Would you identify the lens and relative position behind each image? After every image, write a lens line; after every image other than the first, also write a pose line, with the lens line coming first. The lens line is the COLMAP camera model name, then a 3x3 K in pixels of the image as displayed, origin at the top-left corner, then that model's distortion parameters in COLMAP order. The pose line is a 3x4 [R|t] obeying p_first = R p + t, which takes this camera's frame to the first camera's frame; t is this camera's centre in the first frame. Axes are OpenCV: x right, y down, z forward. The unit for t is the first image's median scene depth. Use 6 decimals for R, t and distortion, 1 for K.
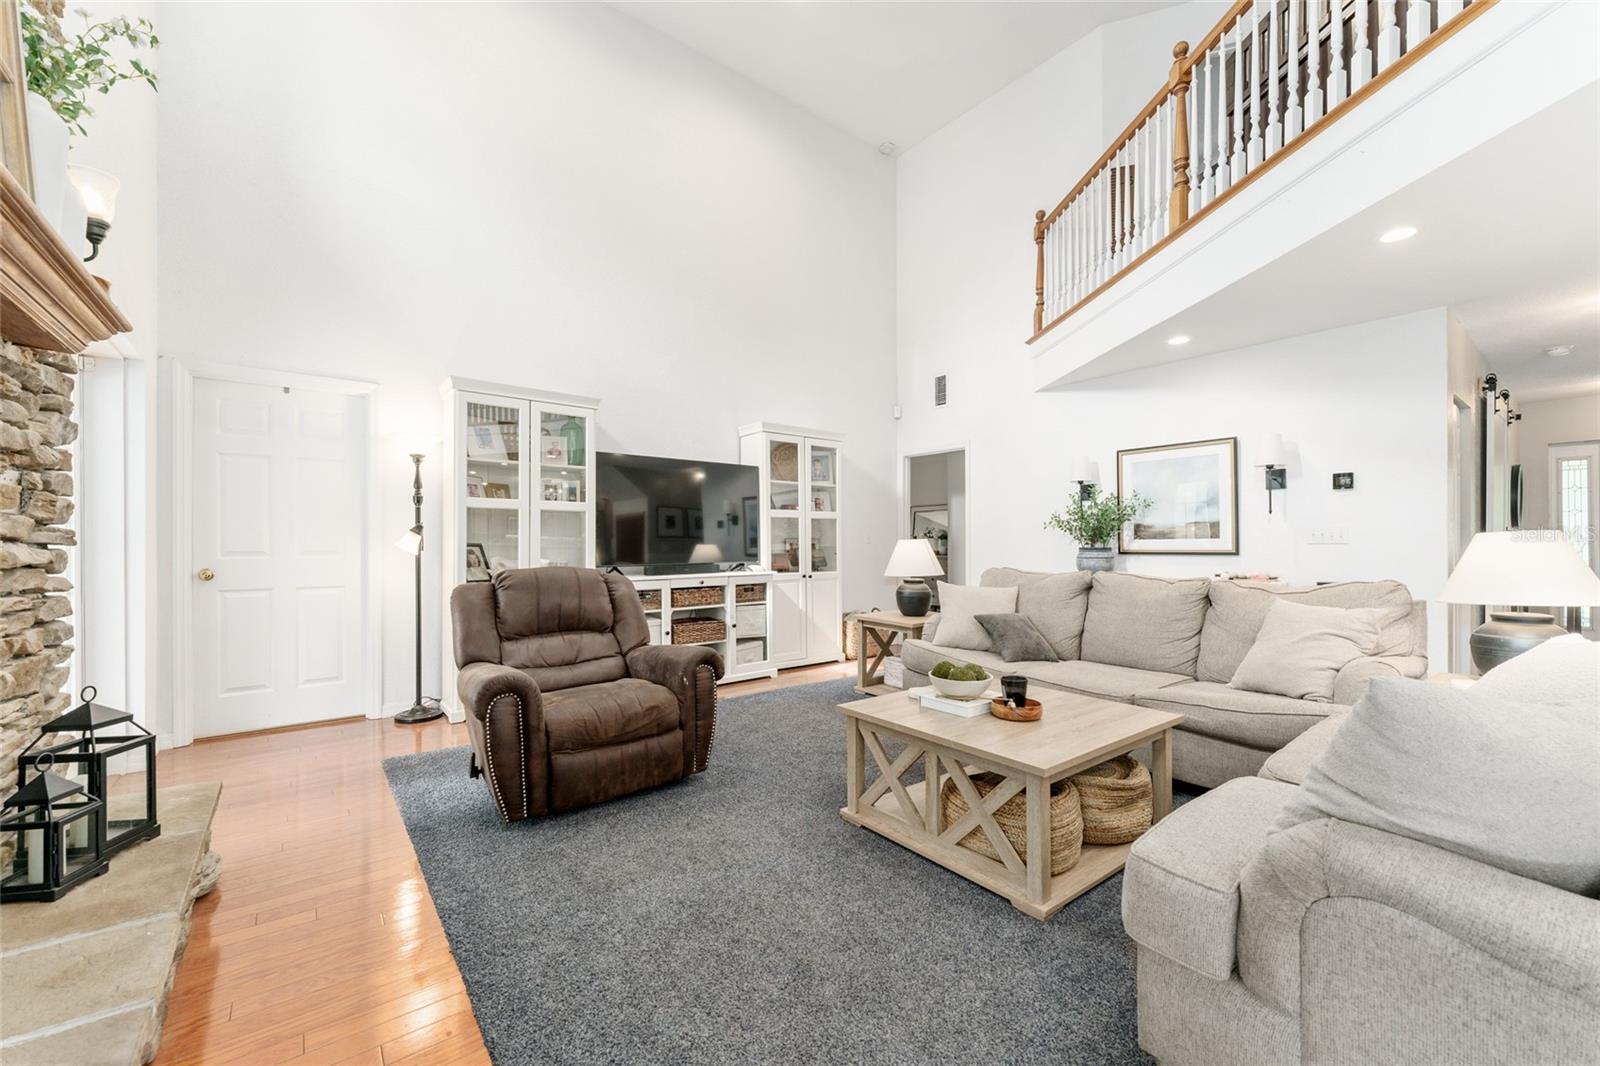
lens RADIAL K [[639.1, 0, 798.6], [0, 639.1, 543.5], [0, 0, 1]] dist [0.001093, 0.000289]
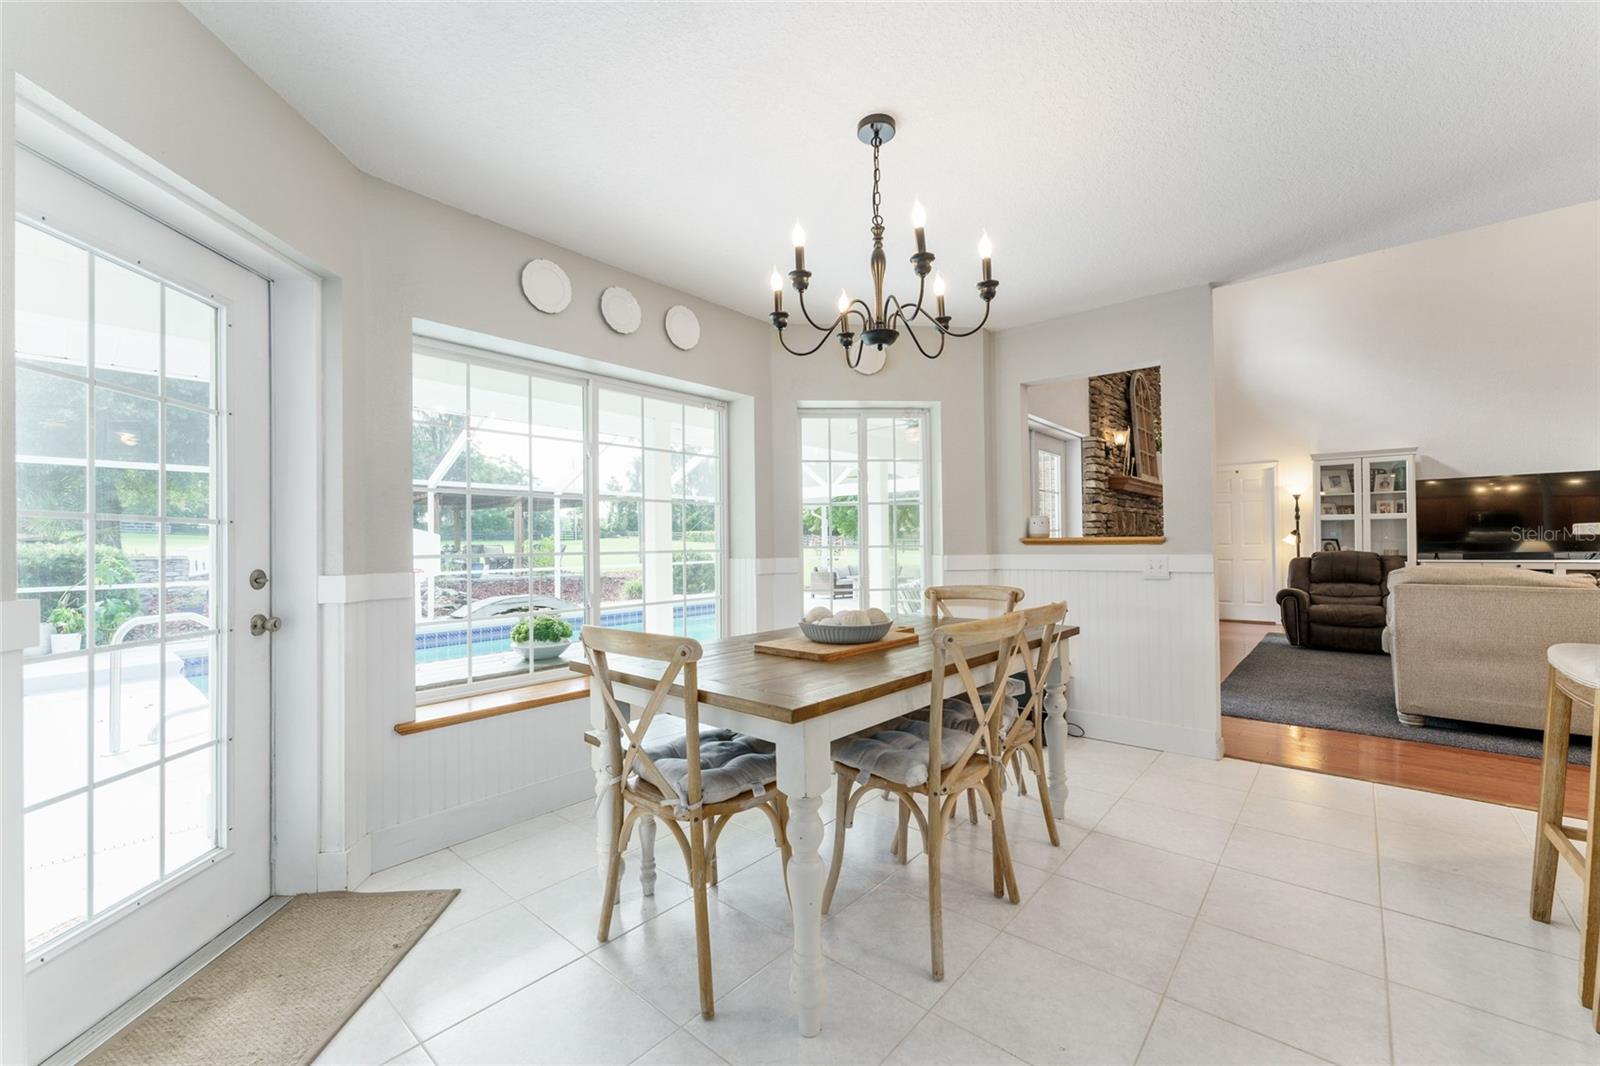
lens RADIAL K [[639.1, 0, 800.3], [0, 639.1, 535.6], [0, 0, 1]] dist [0.001093, 0.000289]
pose [[0.195488, -0.012143, -0.980631, 0.954499], [0.011731, 0.999881, -0.010043, -0.008364], [0.980636, -0.009541, 0.195607, -0.823014]]
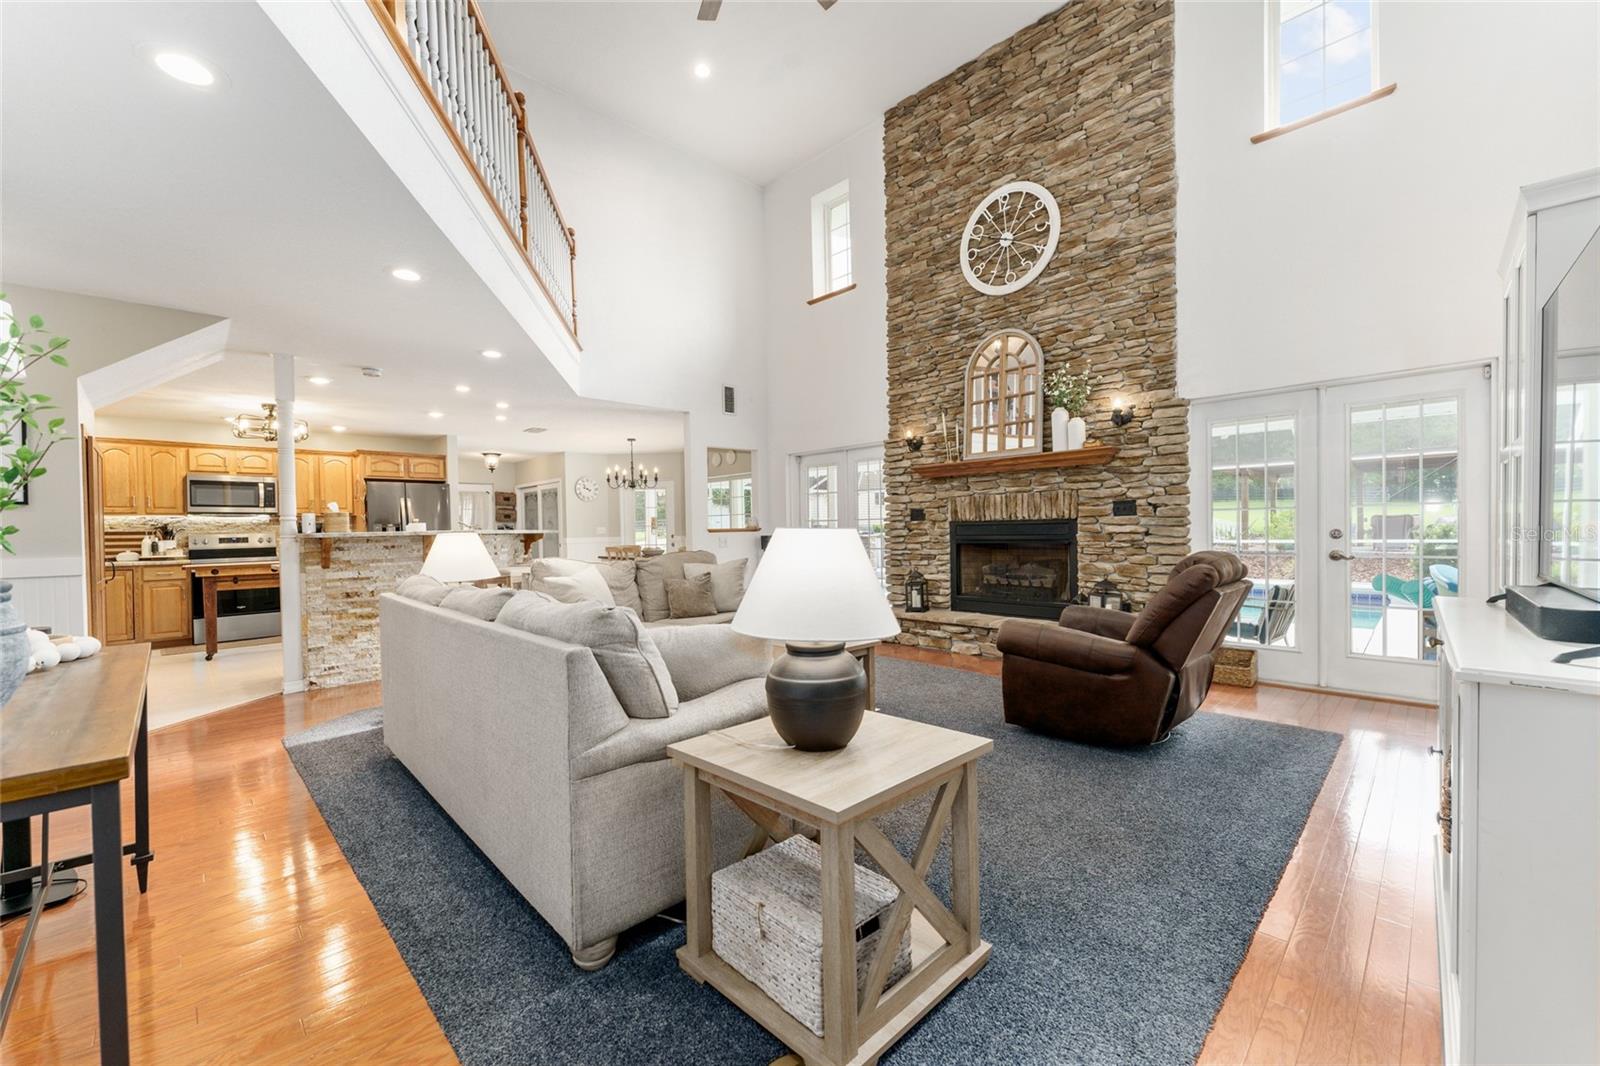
lens RADIAL K [[639.1, 0, 803.5], [0, 639.1, 536.6], [0, 0, 1]] dist [0.001093, 0.000289]
pose [[-0.992094, 0.022949, -0.123381, 0.234722], [0.021448, 0.999679, 0.013482, -0.006677], [0.123650, 0.010729, -0.992268, 1.404788]]
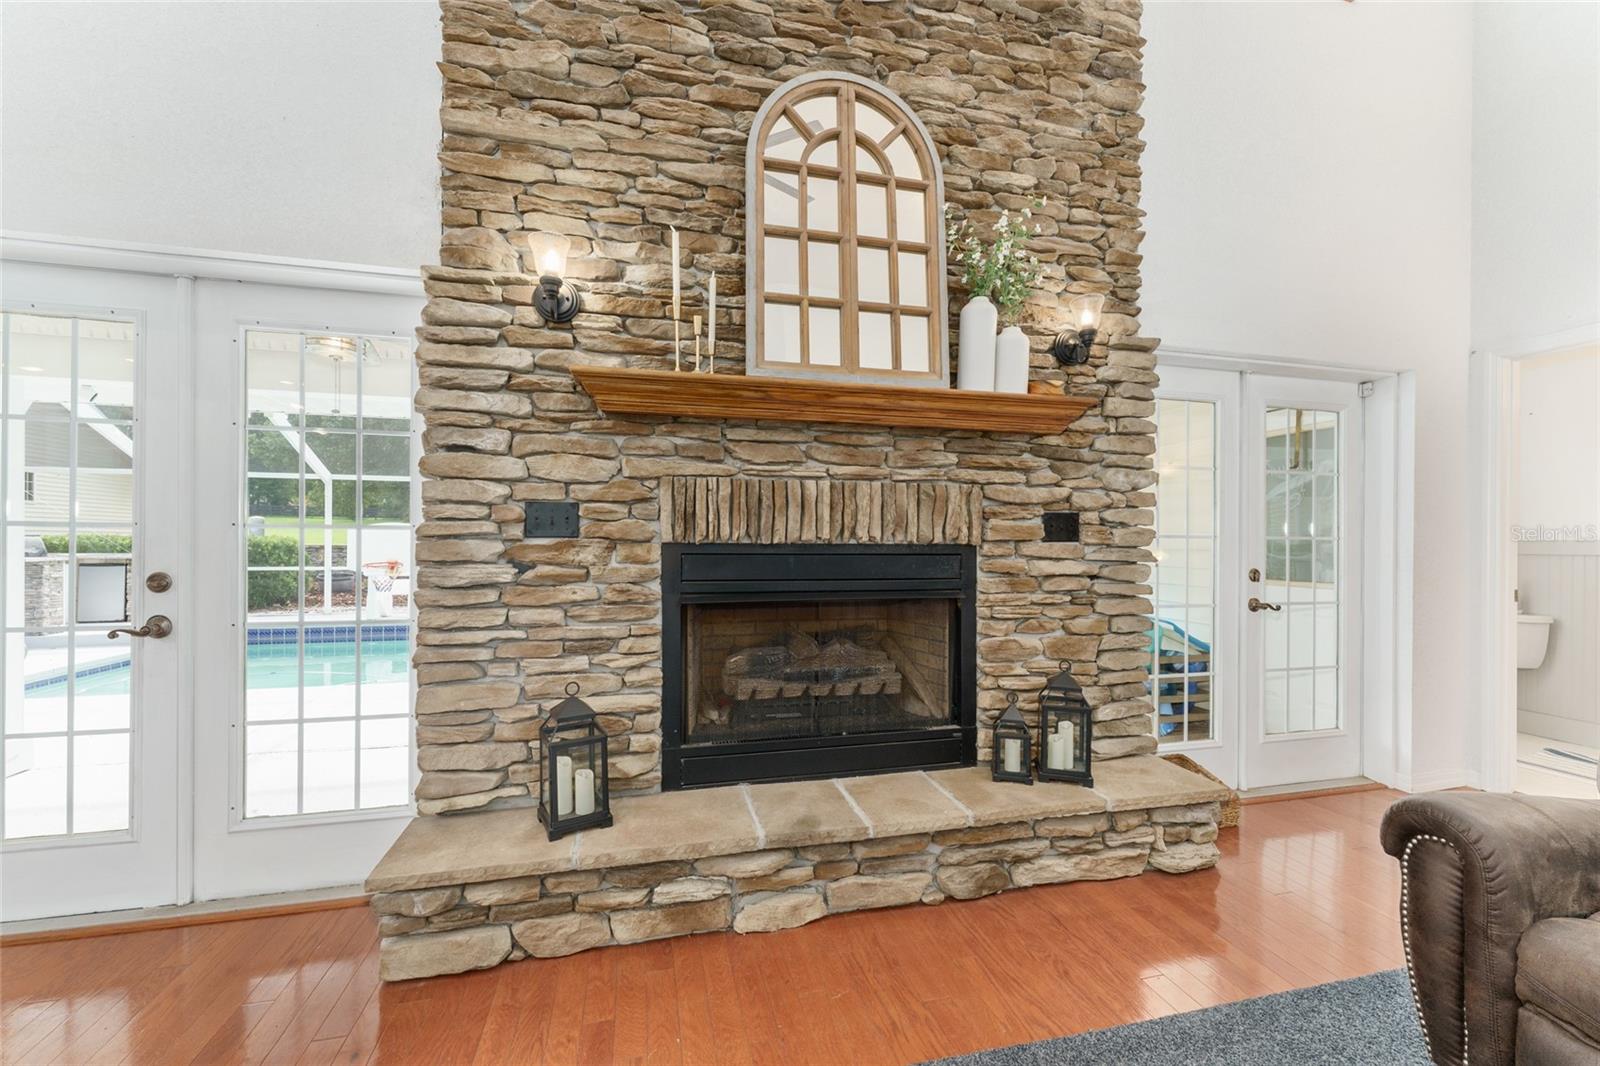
lens RADIAL K [[639.1, 0, 799.2], [0, 639.1, 543.8], [0, 0, 1]] dist [0.001093, 0.000289]
pose [[-0.402568, 0.001312, -0.915389, 0.163838], [-0.004374, 0.999985, 0.003356, -0.015048], [0.915379, 0.005355, -0.402557, 0.388095]]
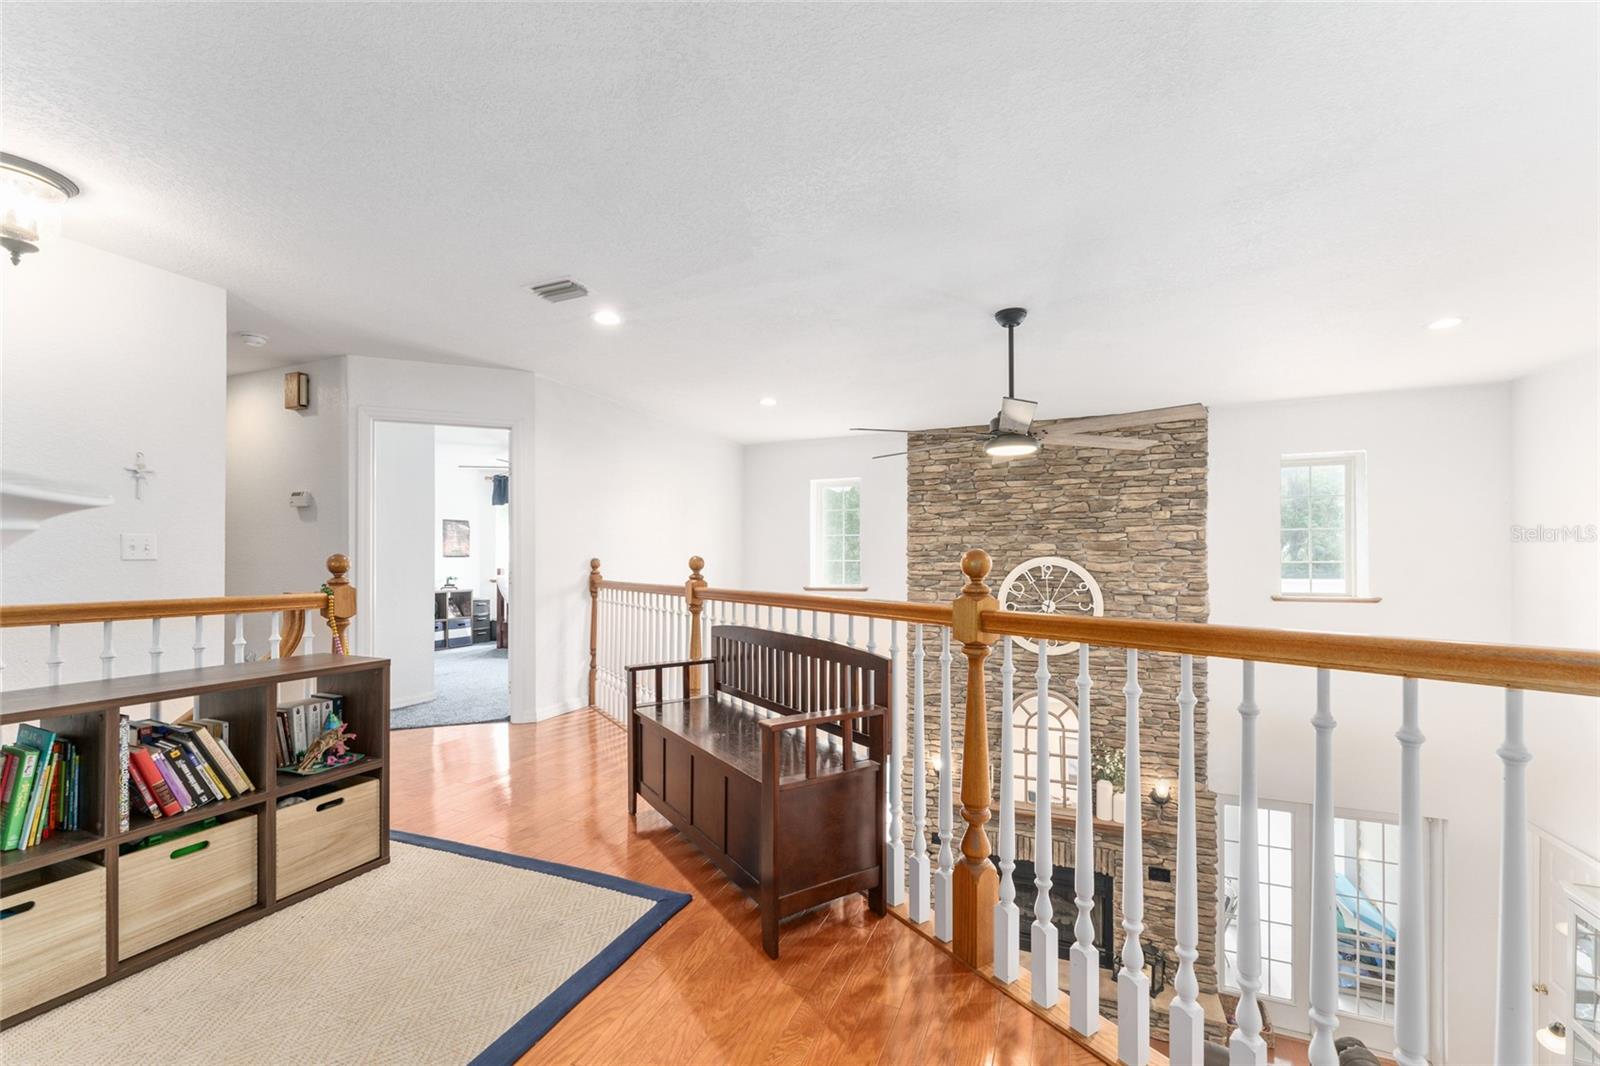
lens RADIAL K [[639.1, 0, 802.1], [0, 639.1, 557.5], [0, 0, 1]] dist [0.001093, 0.000289]
pose [[-0.855069, -0.005961, -0.518479, 0.802219], [-0.001896, 0.999963, -0.008371, -0.643427], [0.518510, -0.006175, -0.855049, 1.088498]]
